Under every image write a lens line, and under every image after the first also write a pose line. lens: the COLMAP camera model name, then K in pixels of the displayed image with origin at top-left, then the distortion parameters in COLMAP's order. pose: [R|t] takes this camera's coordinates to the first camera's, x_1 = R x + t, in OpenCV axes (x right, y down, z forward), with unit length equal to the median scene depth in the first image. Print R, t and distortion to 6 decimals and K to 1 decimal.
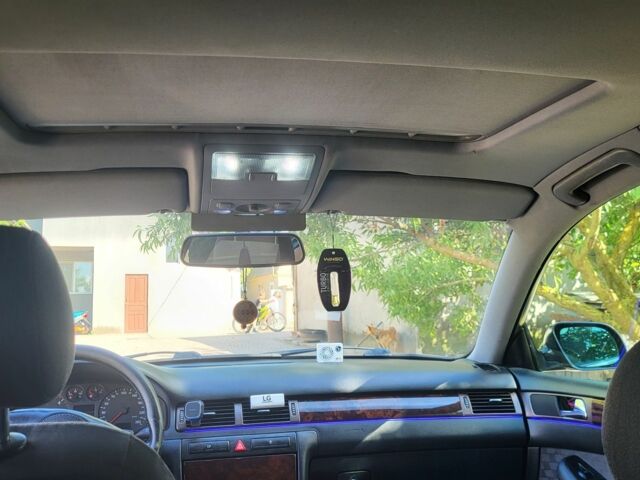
lens RADIAL K [[658.5, 0, 311.4], [0, 658.5, 230.6], [0, 0, 1]] dist [0.020956, 0.000000]
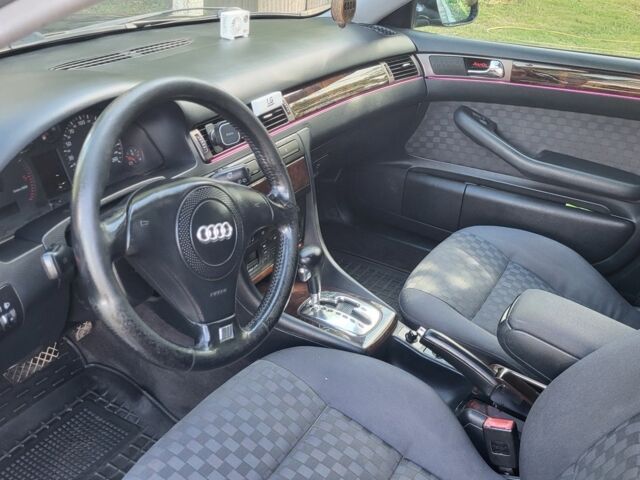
lens RADIAL K [[658.5, 0, 316.3], [0, 658.5, 236.8], [0, 0, 1]] dist [0.020956, 0.000000]
pose [[0.666162, -0.300796, 0.682458, -0.646511], [-0.146755, 0.844302, 0.515380, -0.032750], [-0.731225, -0.443481, 0.518299, 0.466433]]
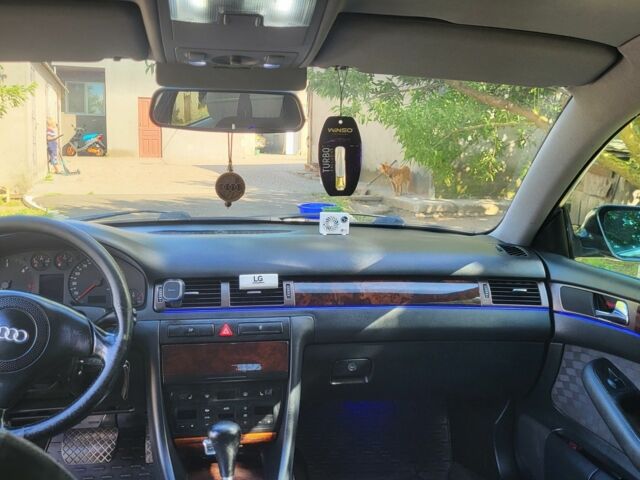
lens RADIAL K [[658.5, 0, 311.7], [0, 658.5, 230.8], [0, 0, 1]] dist [0.020956, 0.000000]
pose [[0.998809, 0.045972, -0.016358, 0.014957], [-0.040339, 0.966555, 0.253266, -0.031078], [0.027454, -0.252304, 0.967258, 0.176580]]
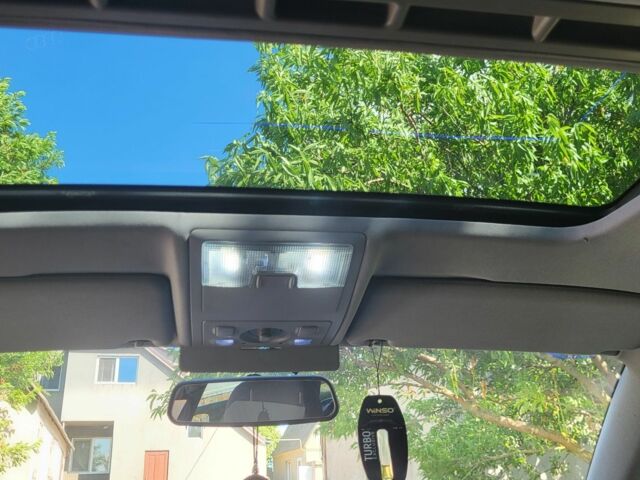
lens RADIAL K [[658.5, 0, 315.8], [0, 658.5, 230.2], [0, 0, 1]] dist [0.020956, 0.000000]
pose [[0.999257, -0.021989, -0.031667, -0.006832], [0.013325, 0.967760, -0.251520, 0.027041], [0.036177, 0.250911, 0.967334, 0.222198]]
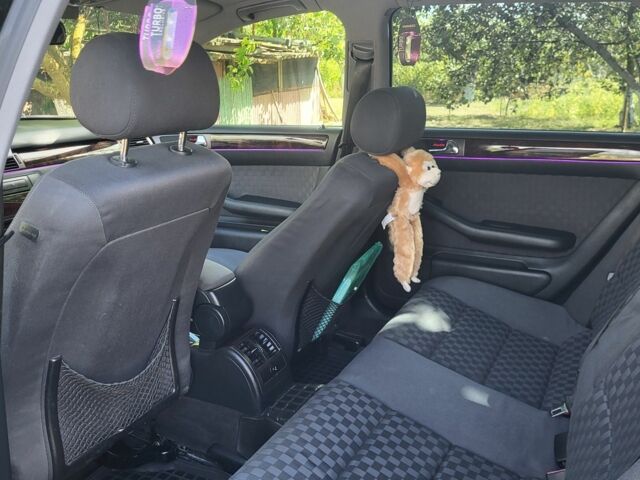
lens RADIAL K [[658.5, 0, 319.7], [0, 658.5, 237.3], [0, 0, 1]] dist [0.020956, 0.000000]
pose [[0.593522, -0.183331, 0.783658, -0.730118], [-0.102066, 0.948702, 0.299244, -0.030060], [-0.798319, -0.257593, 0.544364, -0.206788]]
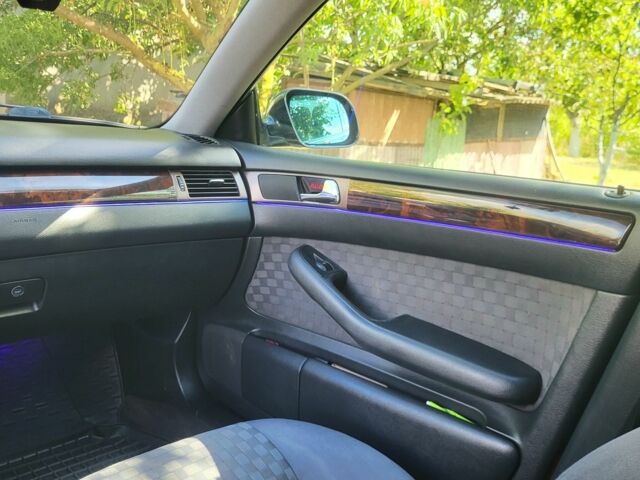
lens RADIAL K [[658.5, 0, 320.8], [0, 658.5, 226.0], [0, 0, 1]] dist [0.020956, 0.000000]
pose [[0.812993, -0.022138, 0.581852, -0.075810], [-0.155909, 0.954513, 0.254160, 0.097541], [-0.561012, -0.297346, 0.772561, 0.339249]]
